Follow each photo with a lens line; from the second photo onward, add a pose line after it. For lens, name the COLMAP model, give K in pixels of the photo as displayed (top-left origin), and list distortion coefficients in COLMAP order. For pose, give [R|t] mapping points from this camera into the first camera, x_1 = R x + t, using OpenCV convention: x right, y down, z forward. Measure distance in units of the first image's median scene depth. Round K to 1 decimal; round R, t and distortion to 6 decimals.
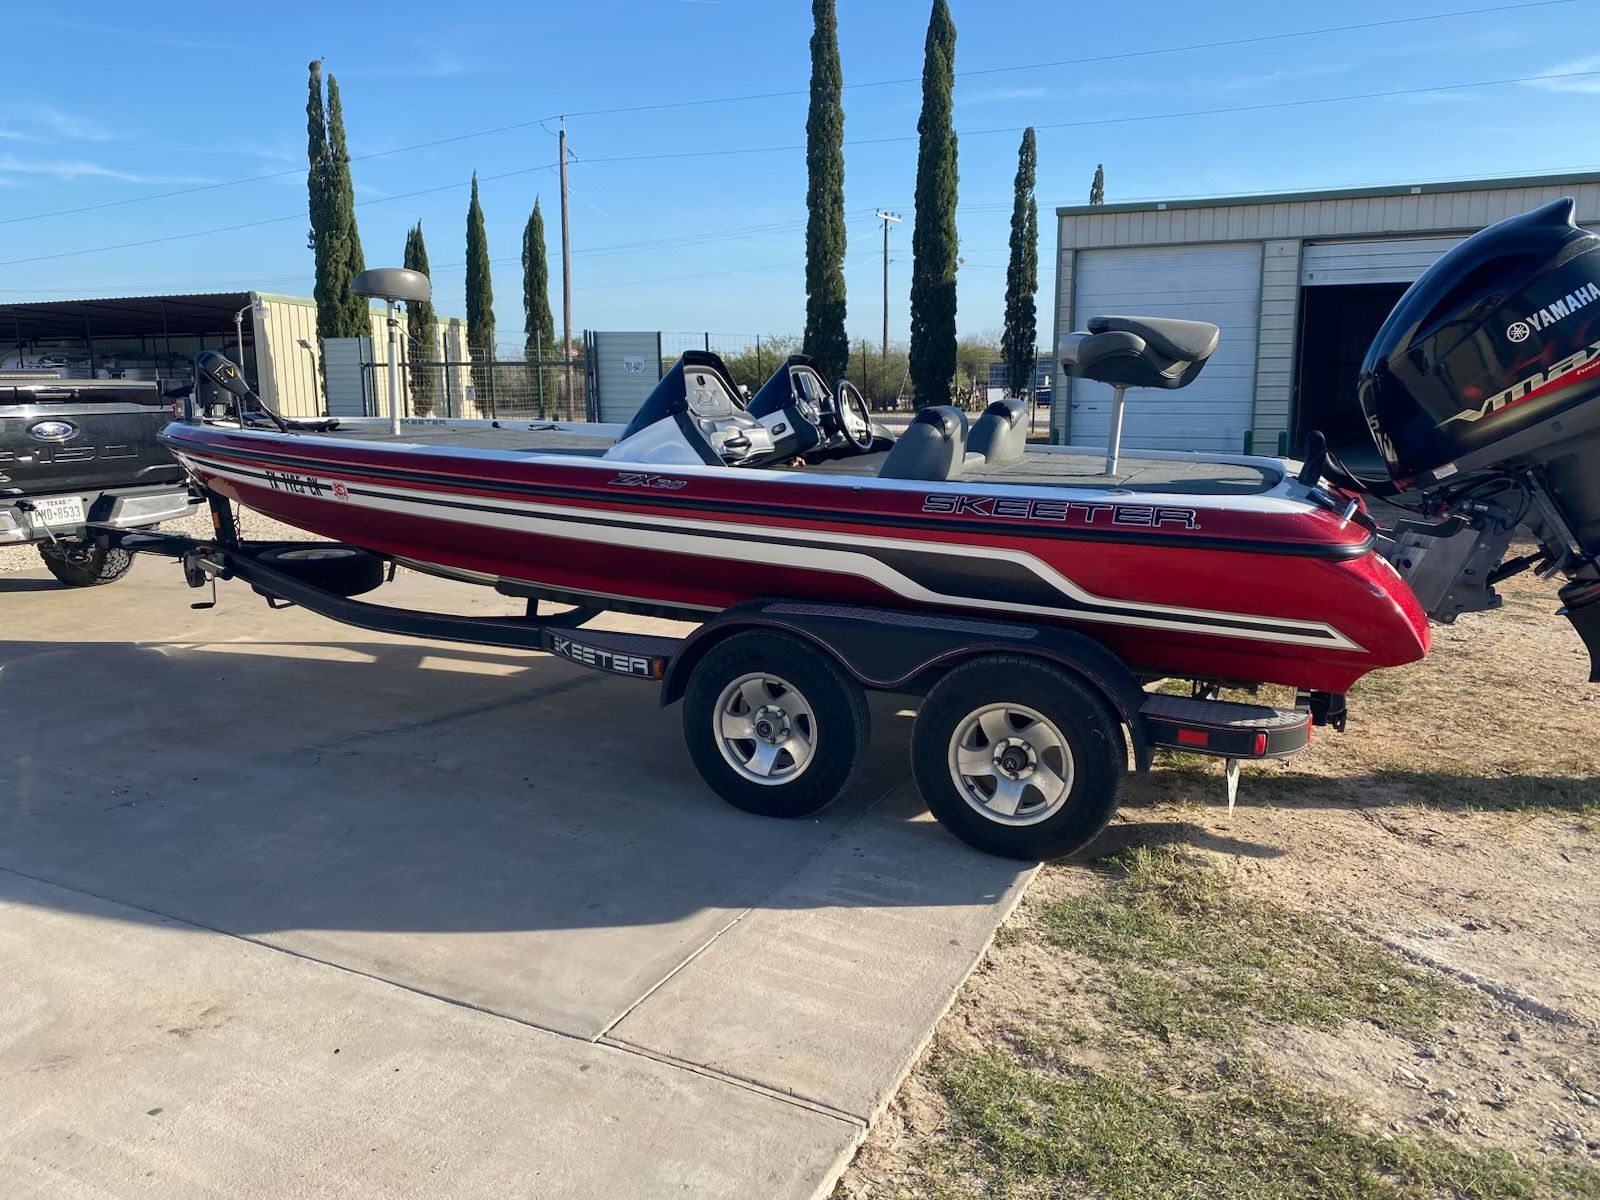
lens RADIAL K [[1174.9, 0, 789.7], [0, 1174.9, 573.1], [0, 0, 1]] dist [0.033235, -0.047606]
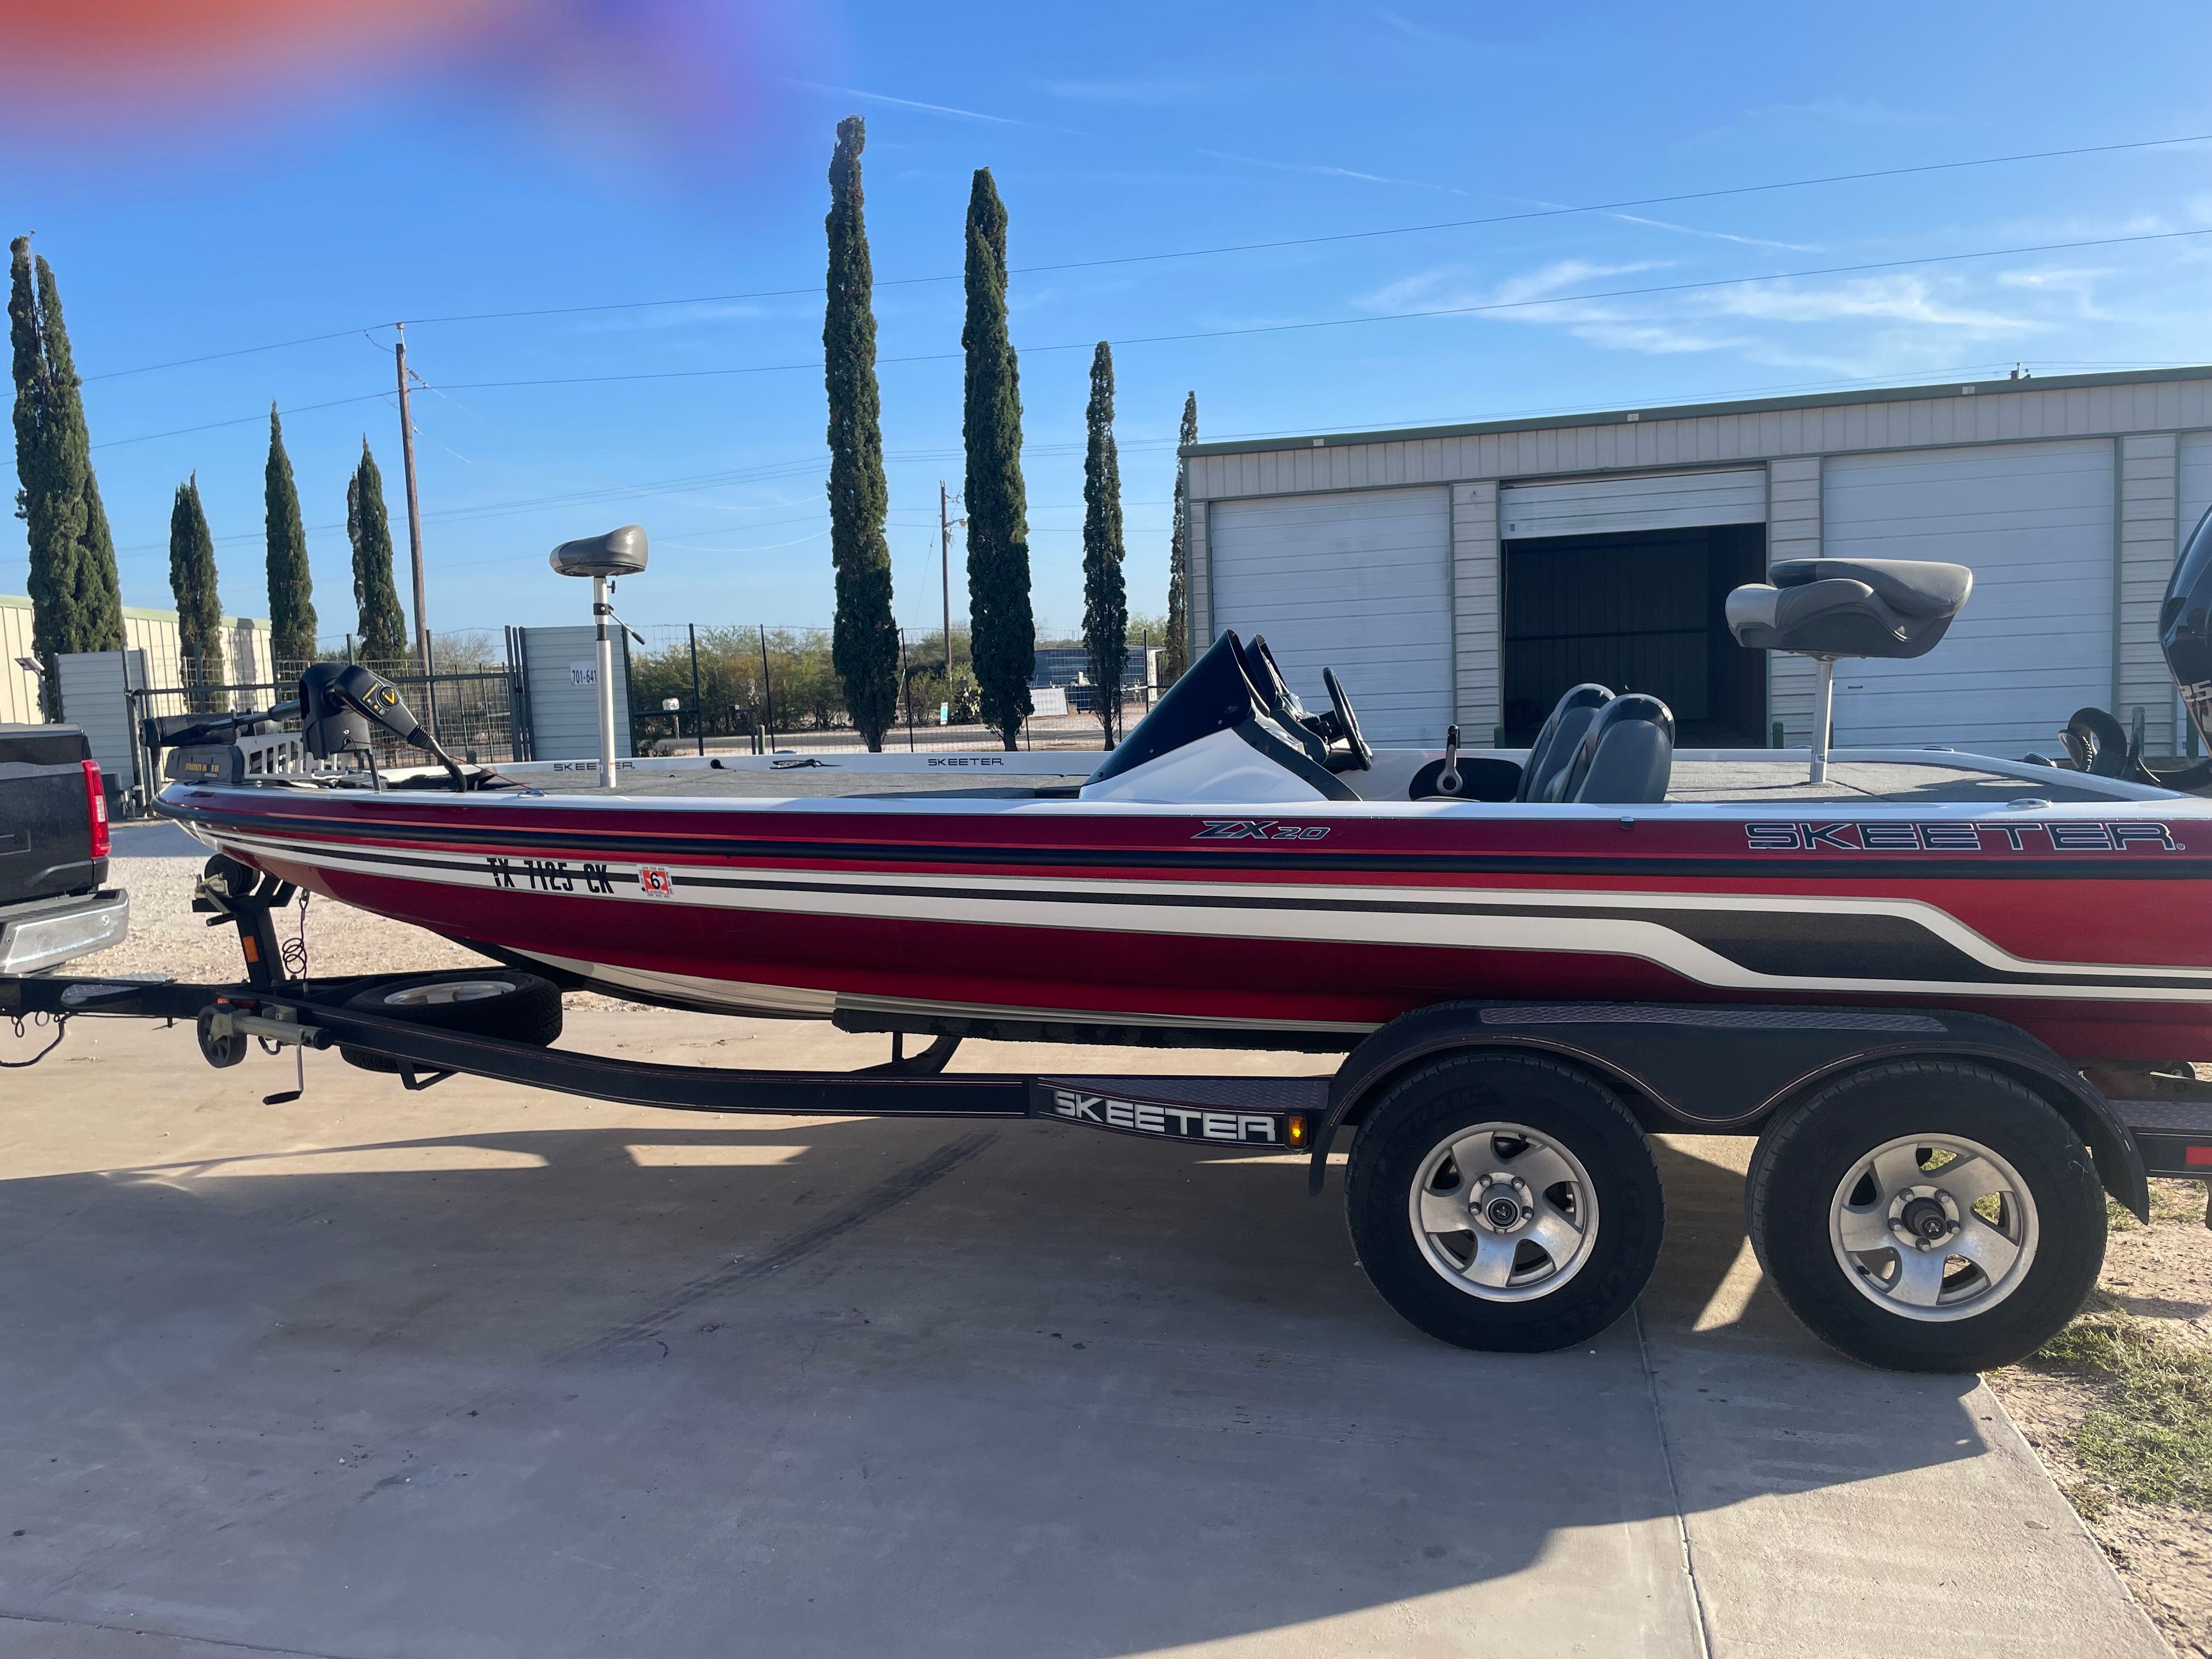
lens RADIAL K [[1614.0, 0, 1106.0], [0, 1614.0, 829.5], [0, 0, 1]] dist [0.069380, -0.083509]
pose [[0.973726, -0.061186, 0.219348, -0.232517], [0.076864, 0.995007, -0.063662, -0.018175], [-0.214358, 0.078849, 0.973567, 0.102595]]
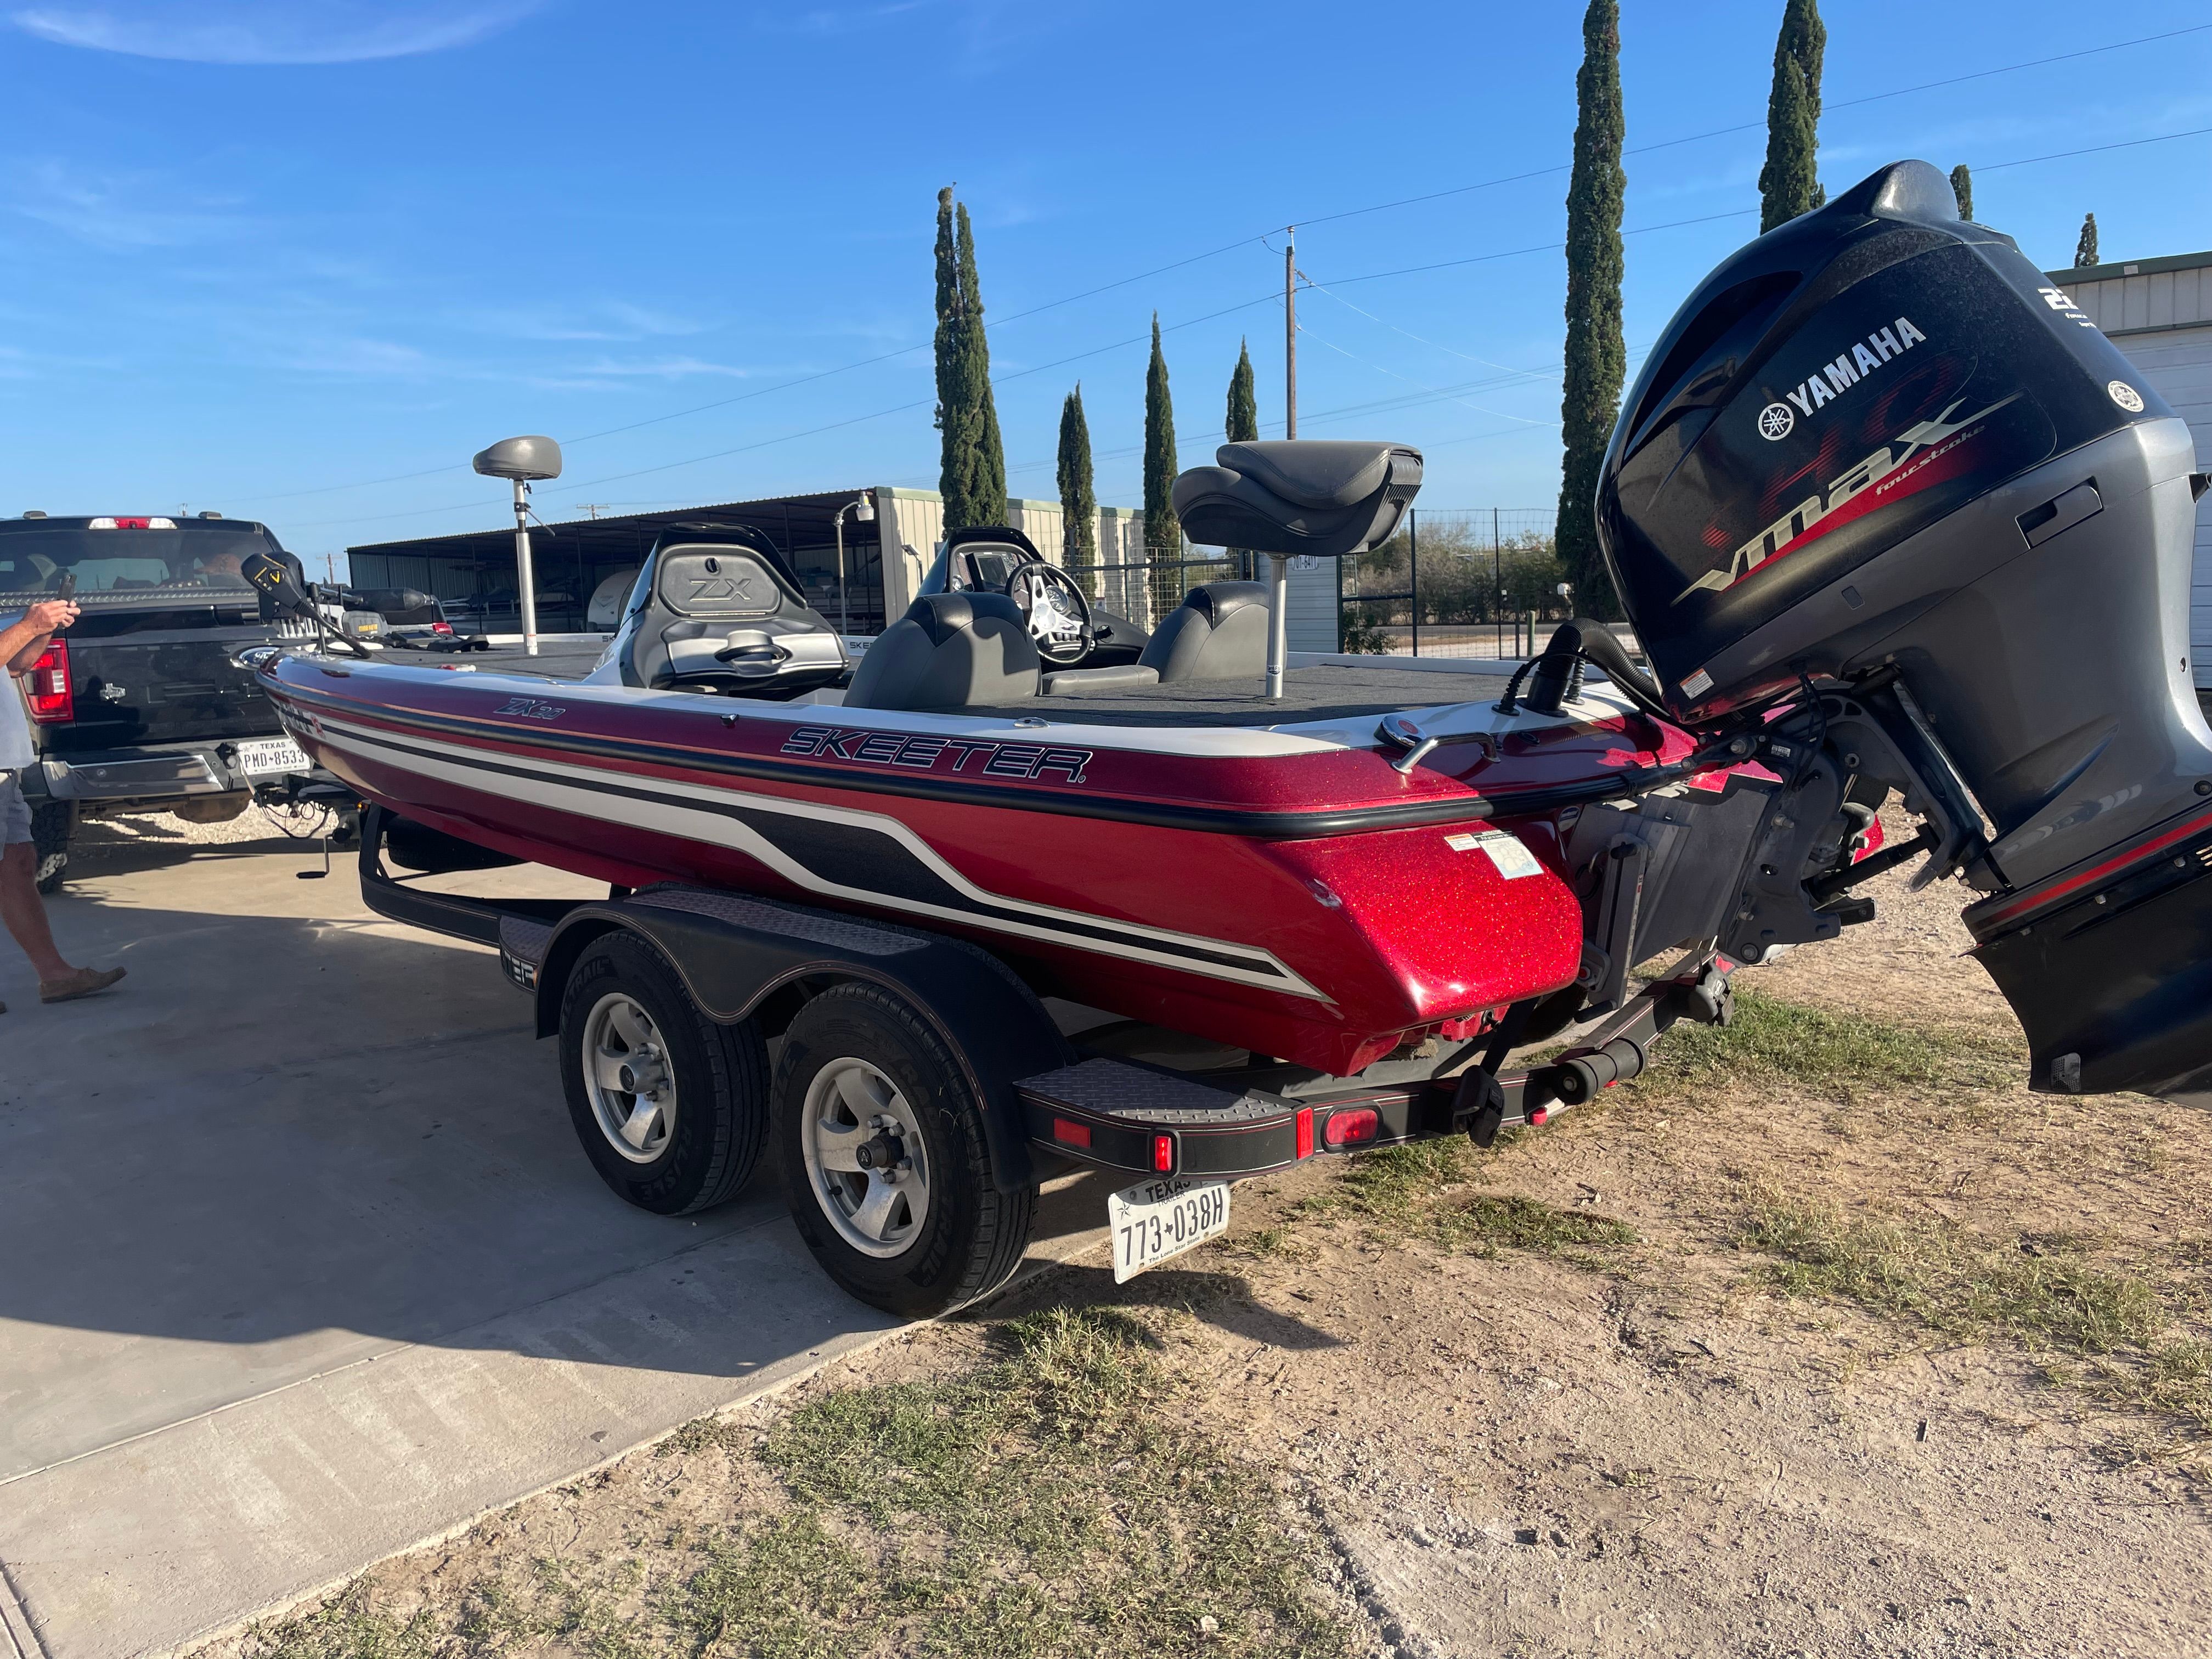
lens RADIAL K [[1626.2, 0, 1099.2], [0, 1626.2, 790.2], [0, 0, 1]] dist [0.106236, -0.142287]
pose [[0.947948, 0.010130, -0.318265, 0.302293], [-0.022083, 0.999179, -0.033971, -0.002713], [0.317659, 0.039231, 0.947393, 0.106866]]
